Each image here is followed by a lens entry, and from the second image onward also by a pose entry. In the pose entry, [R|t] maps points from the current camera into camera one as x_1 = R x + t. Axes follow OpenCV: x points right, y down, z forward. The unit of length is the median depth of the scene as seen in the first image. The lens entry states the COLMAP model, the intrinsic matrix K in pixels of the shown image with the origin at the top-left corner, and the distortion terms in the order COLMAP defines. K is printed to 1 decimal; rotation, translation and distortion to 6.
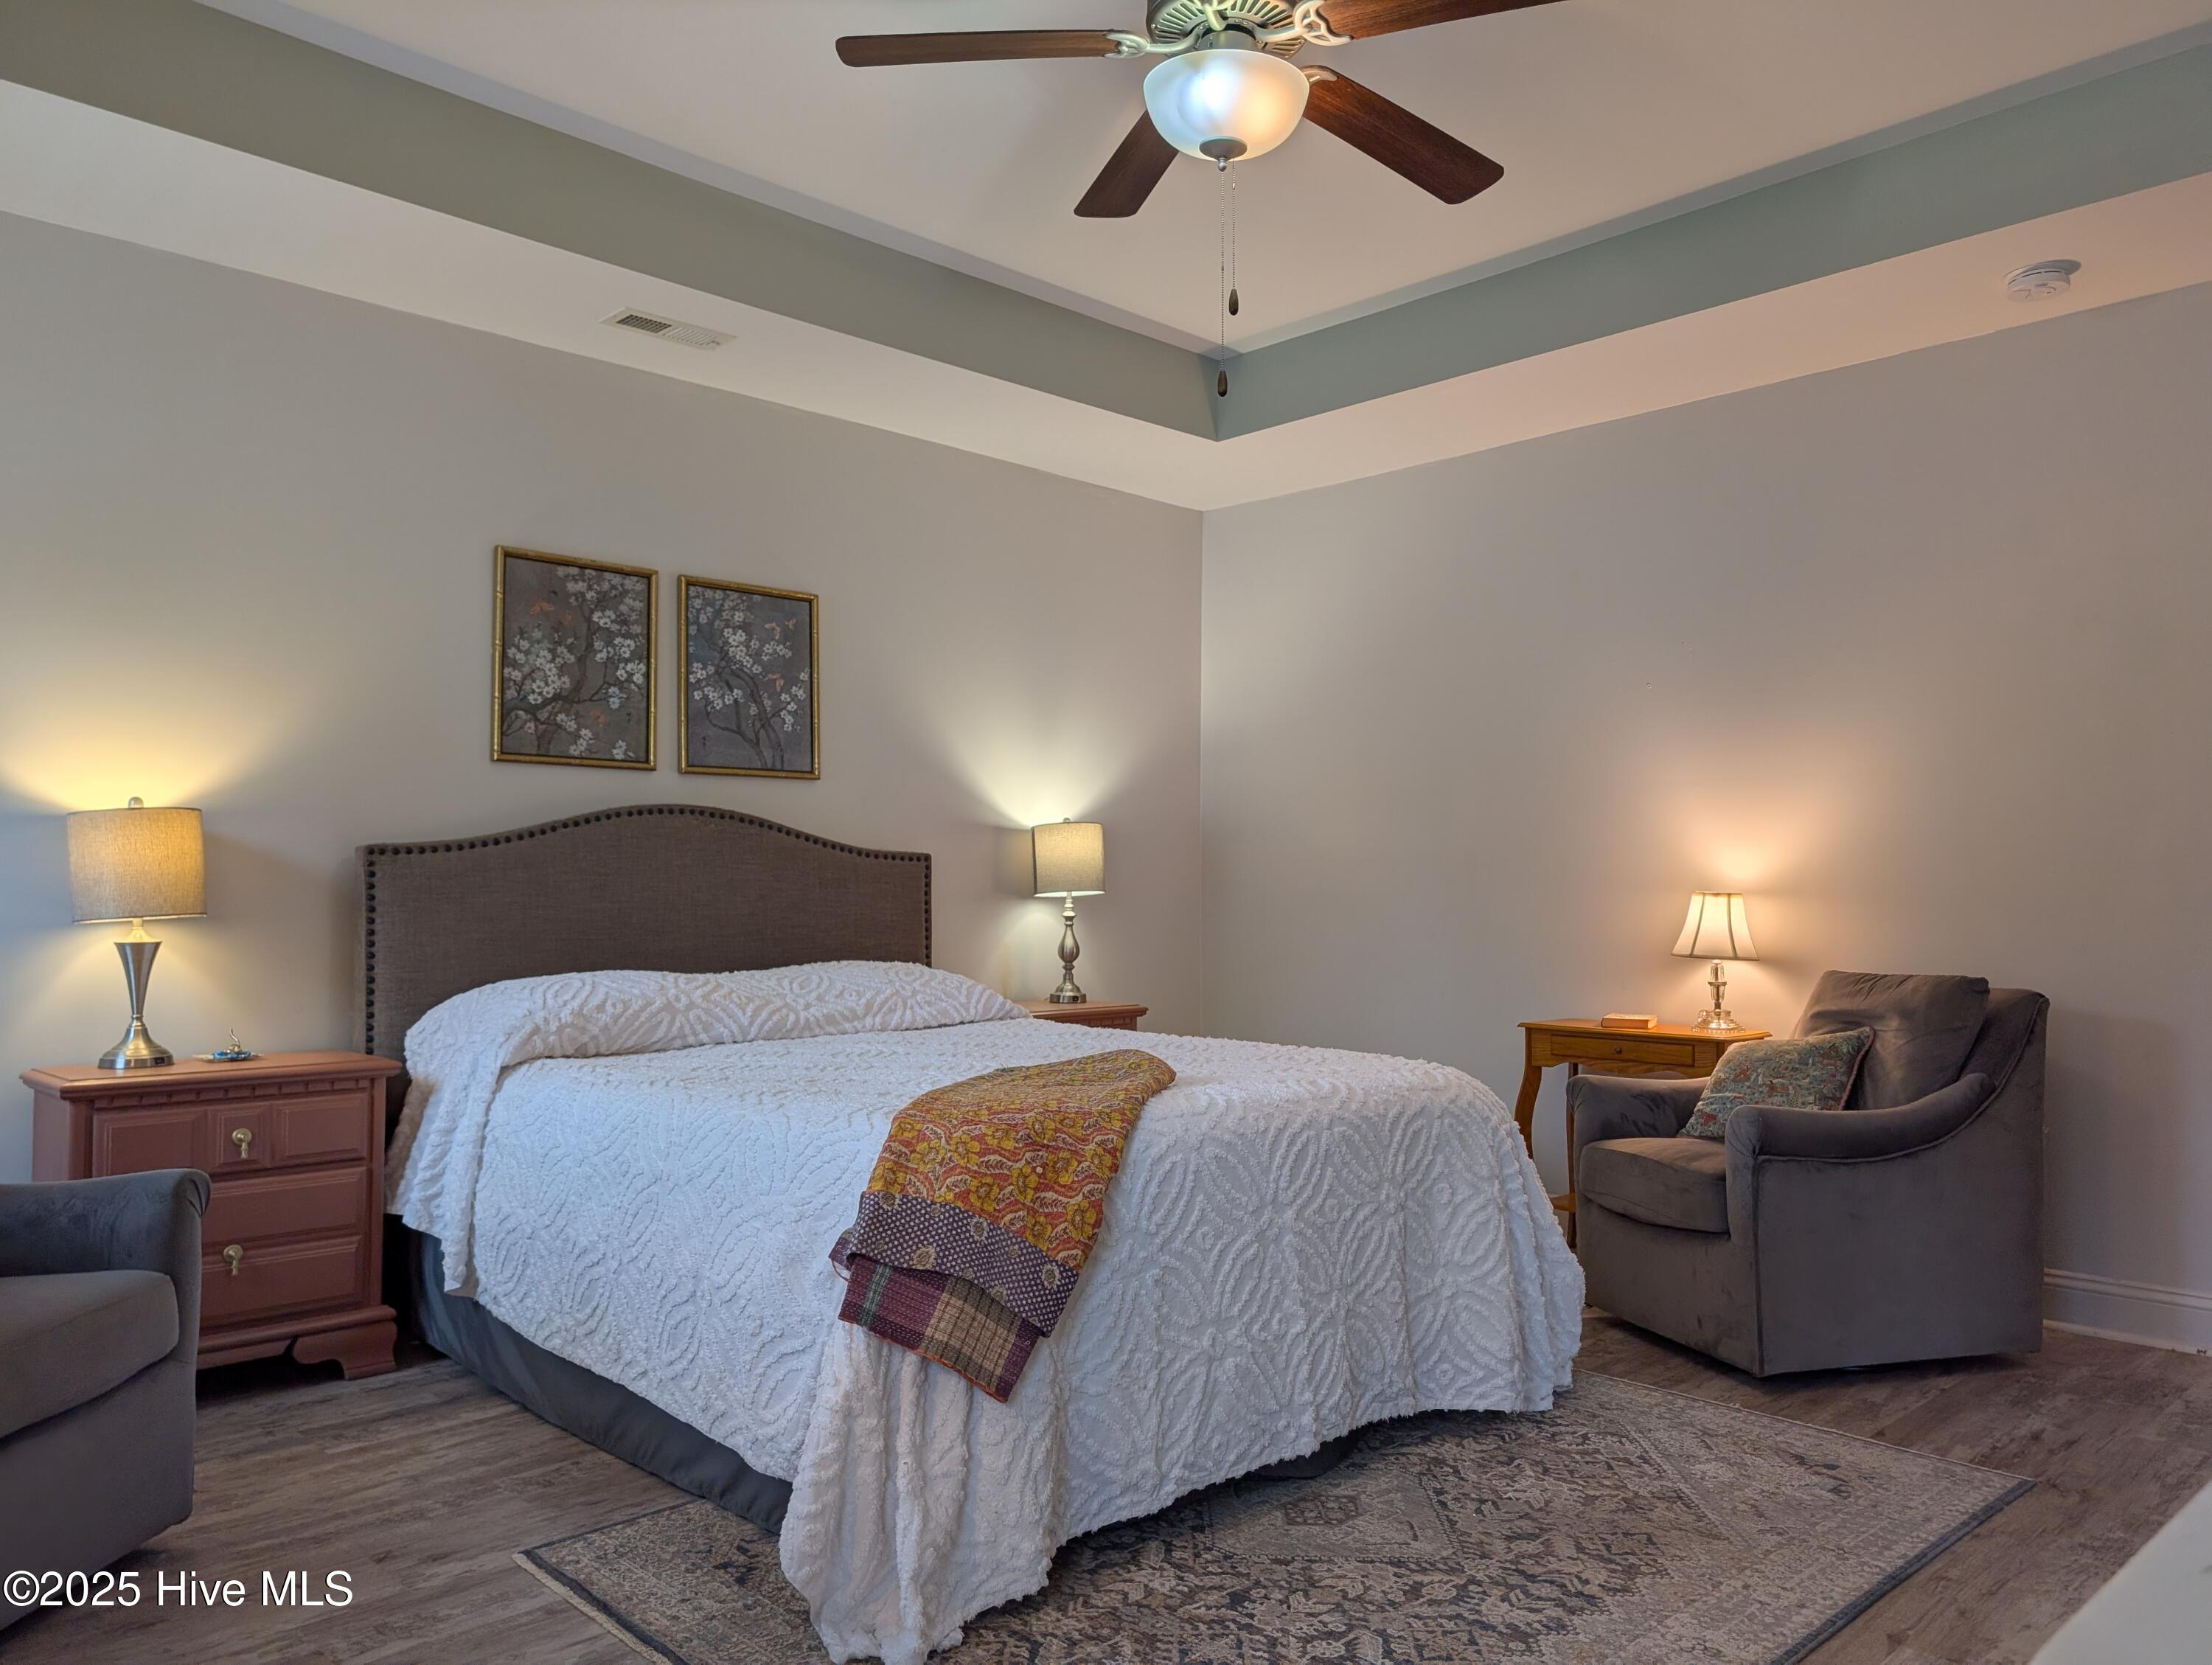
lens RADIAL K [[1634.7, 0, 1106.0], [0, 1634.7, 832.5], [0, 0, 1]] dist [0.024207, -0.002754]
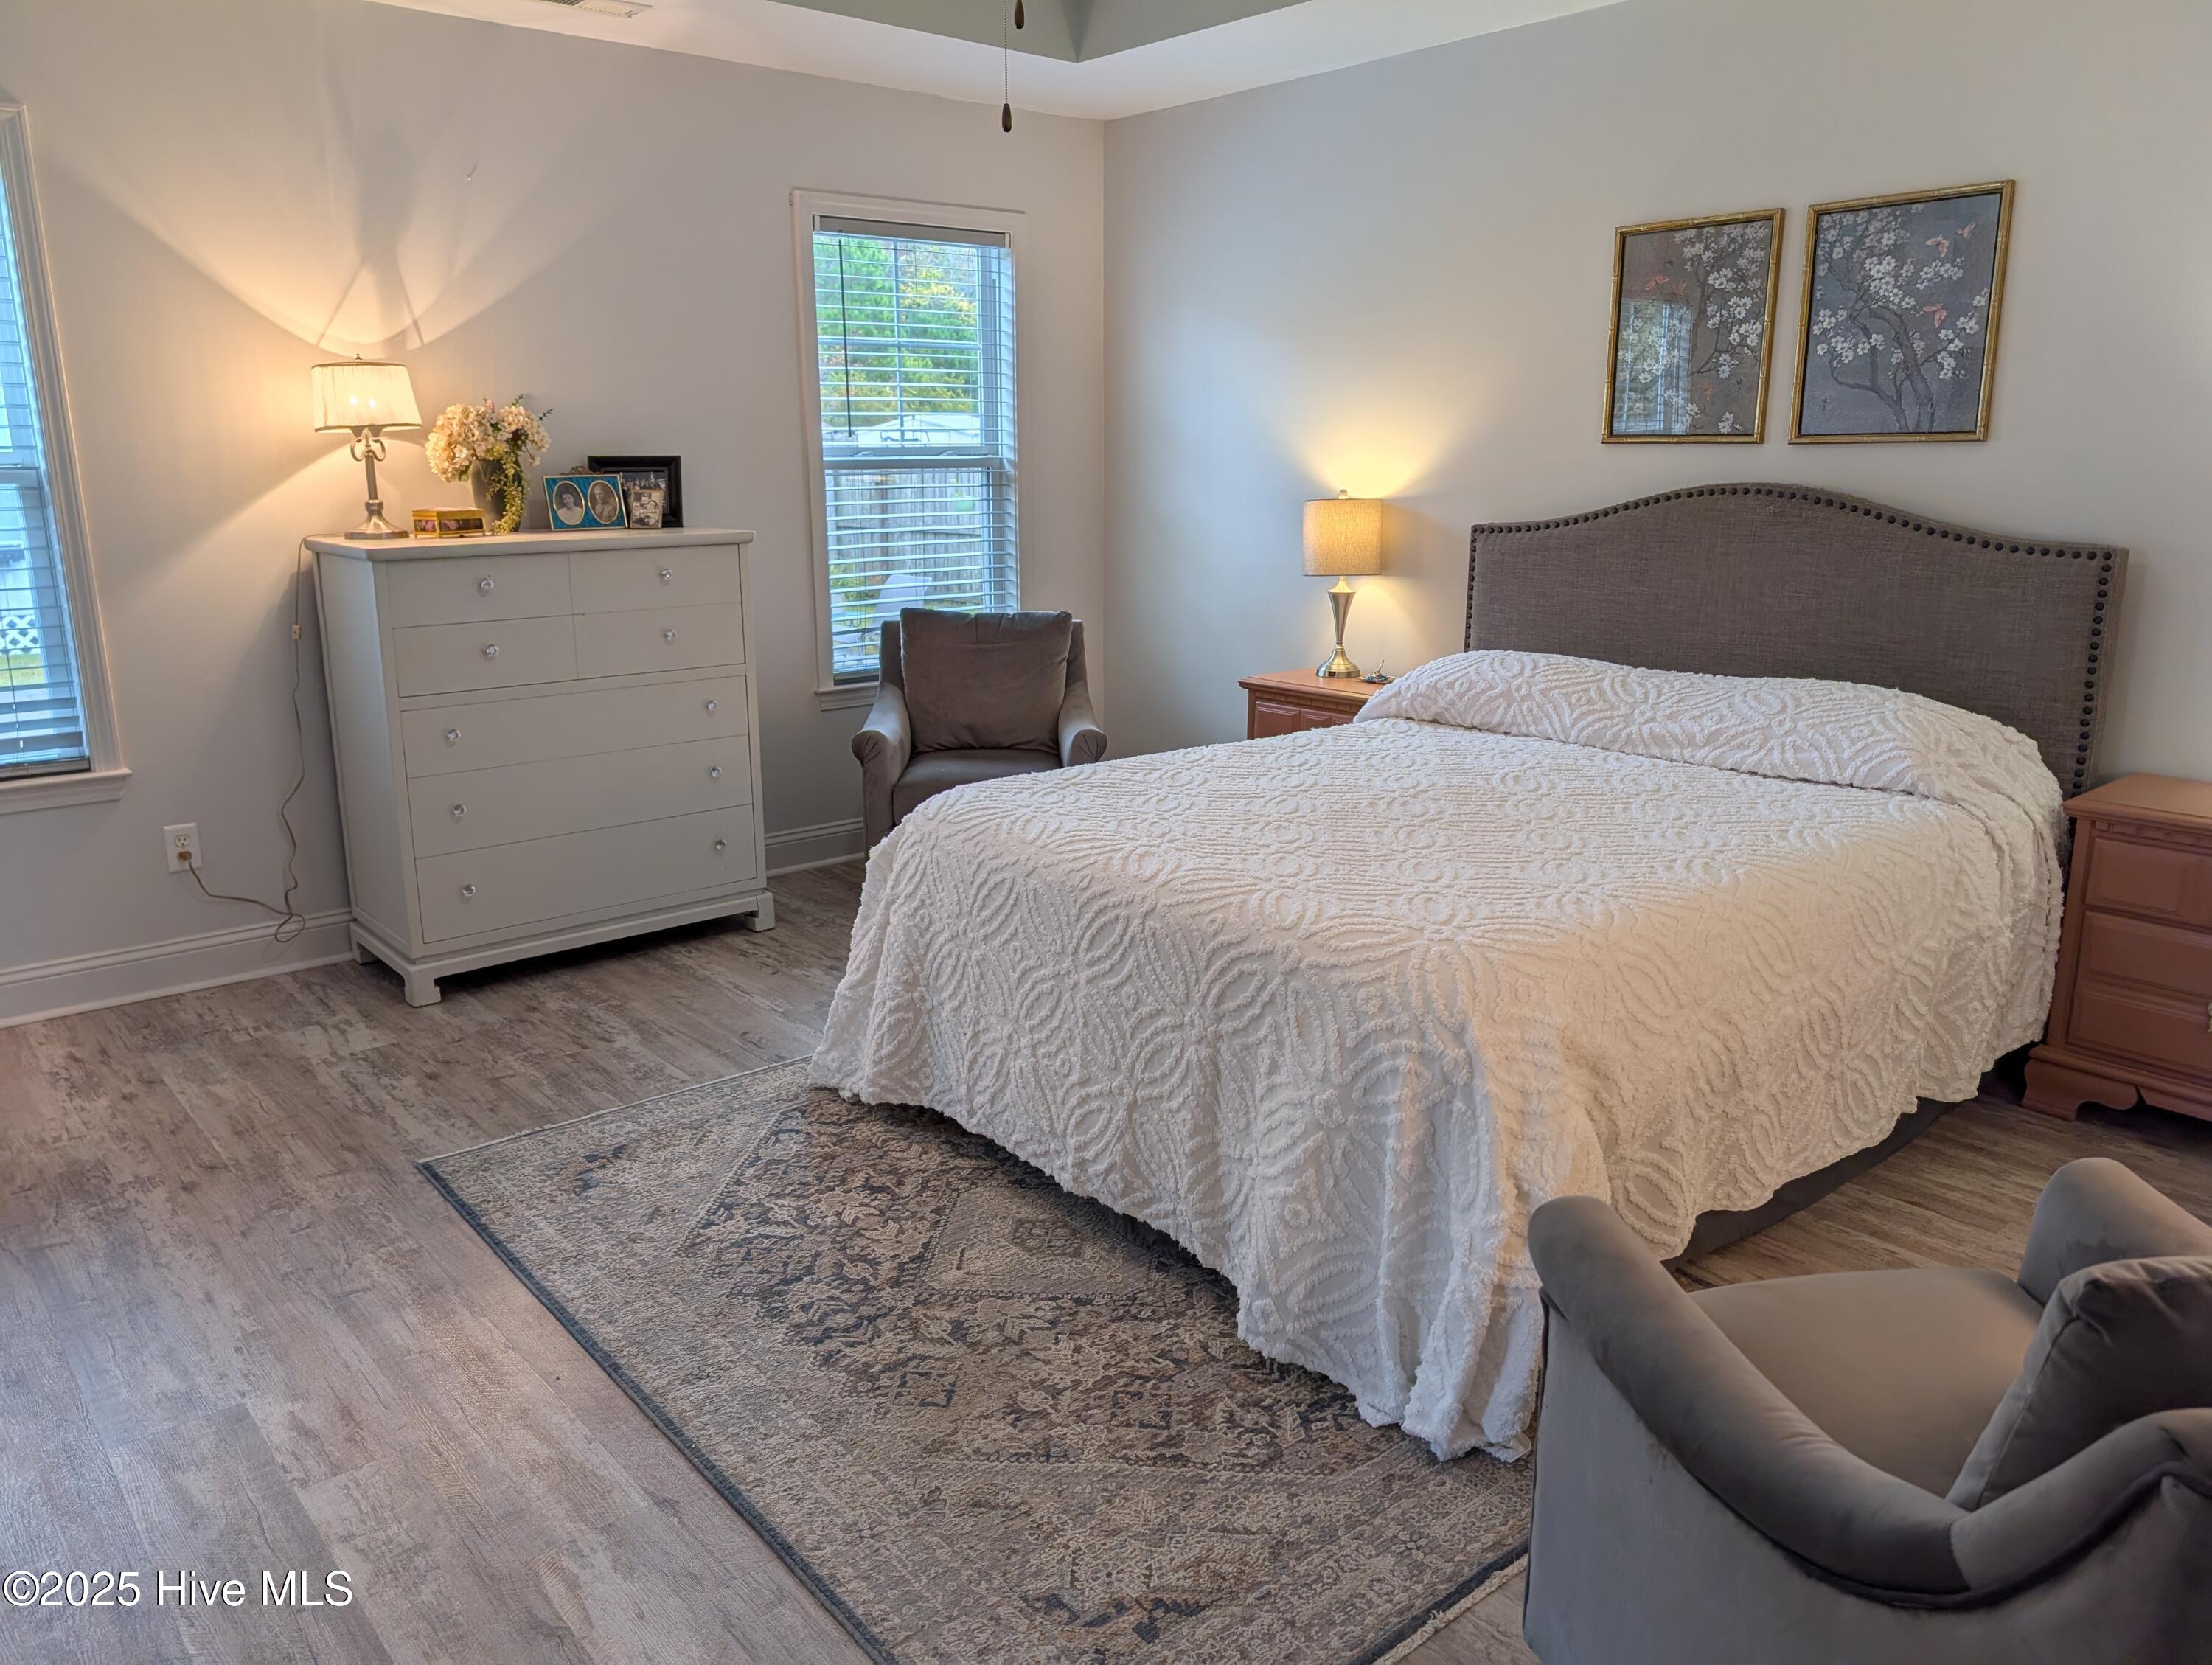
lens RADIAL K [[1615.6, 0, 1106.0], [0, 1615.6, 832.5], [0, 0, 1]] dist [0.003960, 0.001723]
pose [[-0.087754, 0.232841, -0.968547, 0.697468], [0.043560, 0.972265, 0.229789, -0.051447], [0.995189, -0.022025, -0.095463, 0.740585]]
